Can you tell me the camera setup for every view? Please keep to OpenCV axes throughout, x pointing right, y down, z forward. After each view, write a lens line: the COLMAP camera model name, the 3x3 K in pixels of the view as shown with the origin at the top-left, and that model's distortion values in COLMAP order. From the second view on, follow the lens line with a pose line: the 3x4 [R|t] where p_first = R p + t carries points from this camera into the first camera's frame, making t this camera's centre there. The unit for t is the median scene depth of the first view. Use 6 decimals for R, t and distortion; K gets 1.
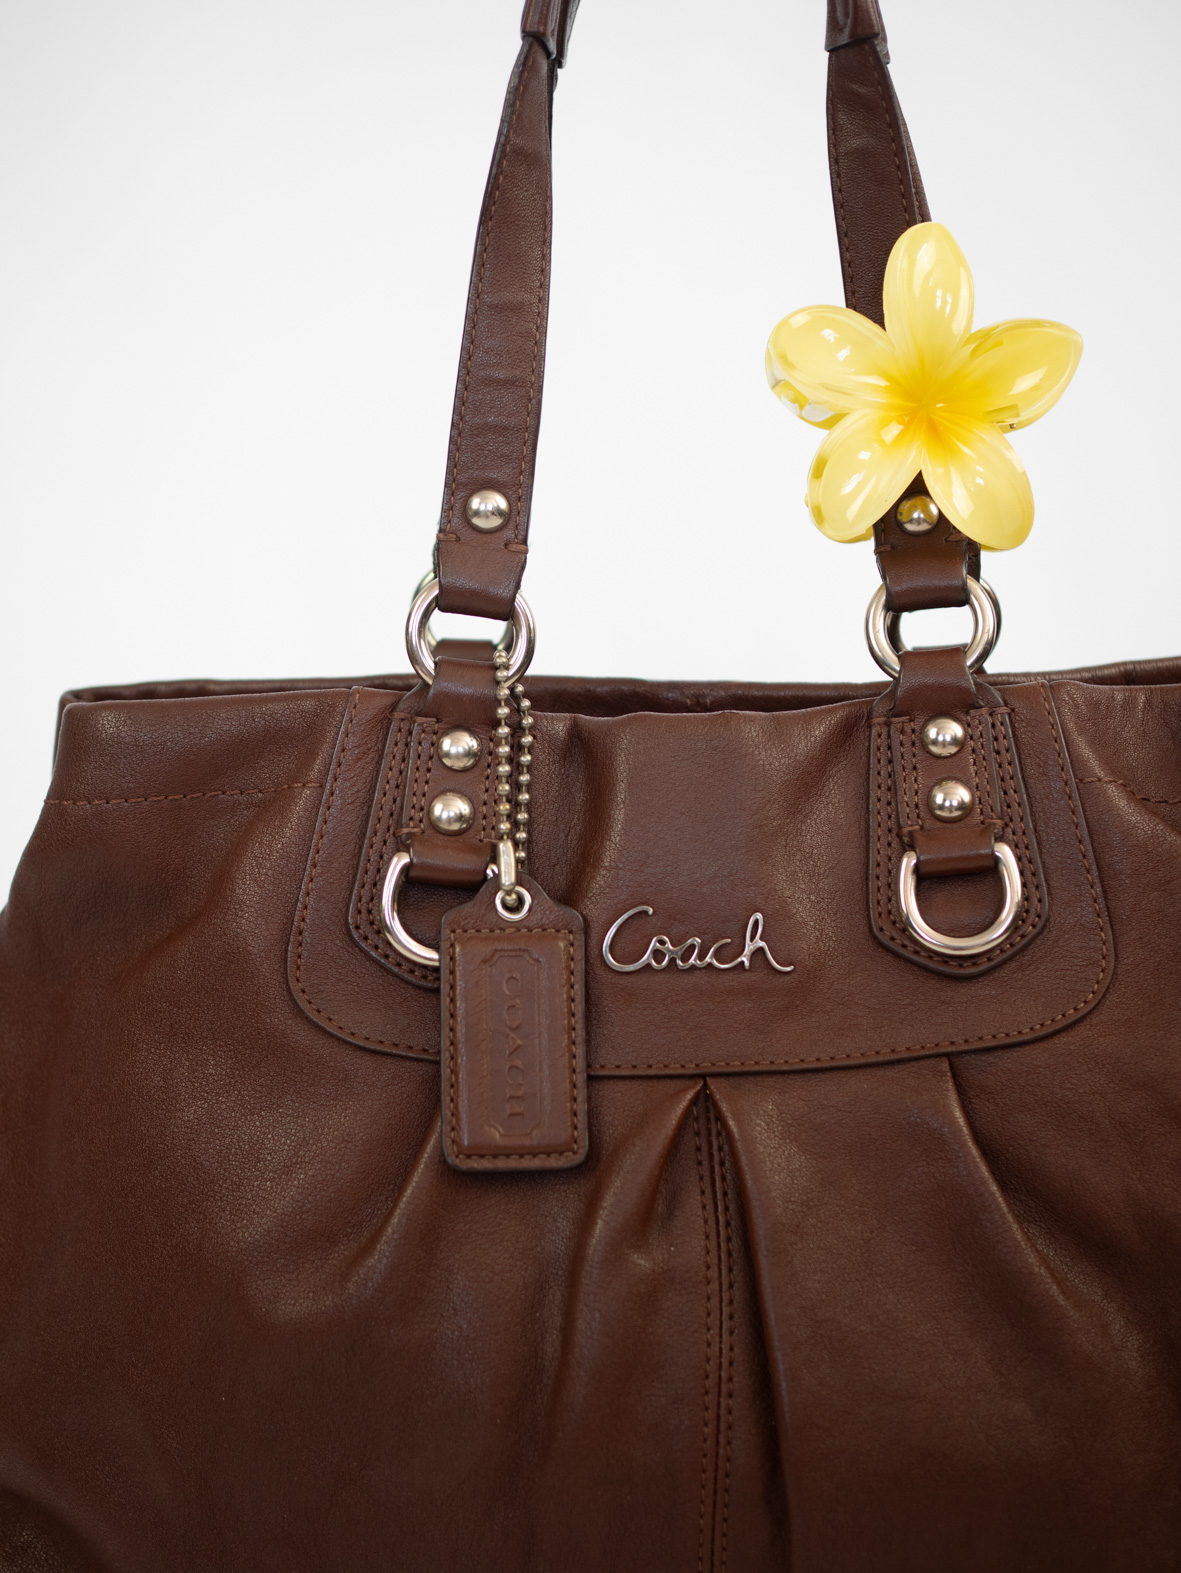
lens RADIAL K [[2275.7, 0, 590.5], [0, 2275.7, 786.5], [0, 0, 1]] dist [-0.108256, -0.058385]
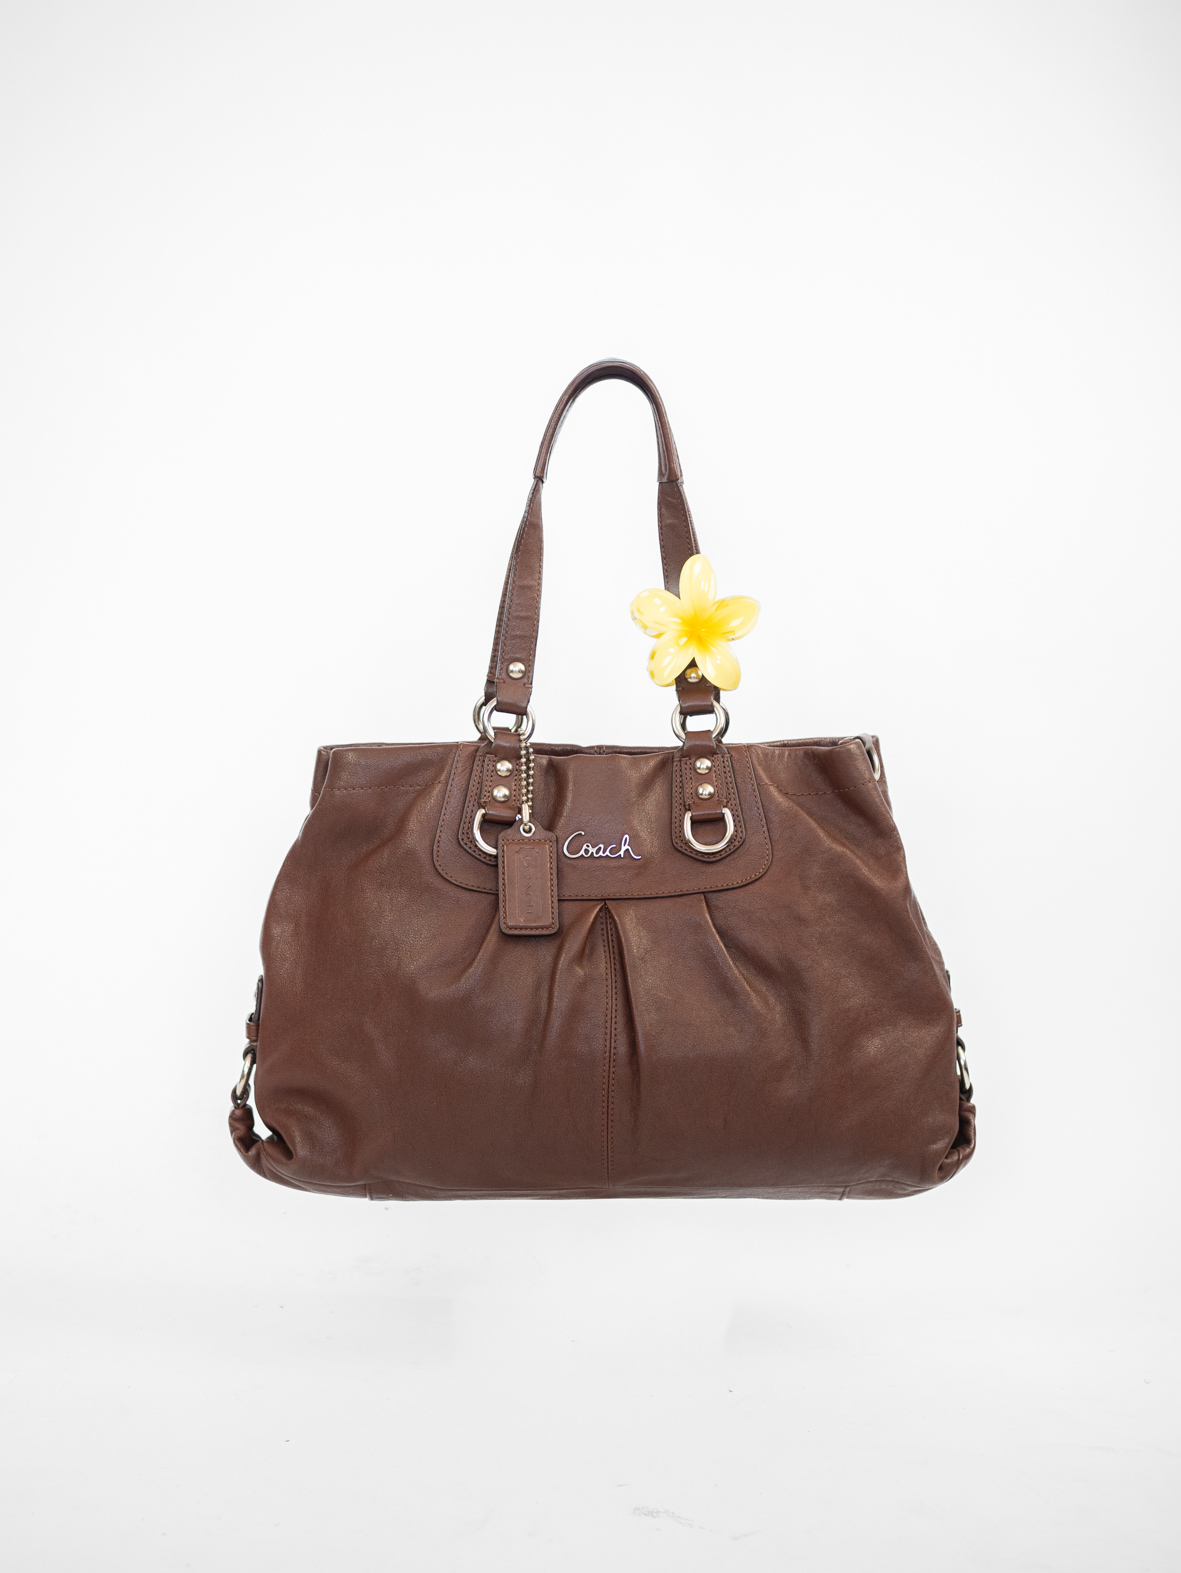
lens RADIAL K [[2275.7, 0, 590.5], [0, 2275.7, 786.5], [0, 0, 1]] dist [-0.108256, -0.058385]
pose [[0.996848, 0.013439, 0.078191, -0.156220], [-0.007725, 0.997307, -0.072925, 0.180294], [-0.078961, 0.072092, 0.994268, -1.425537]]
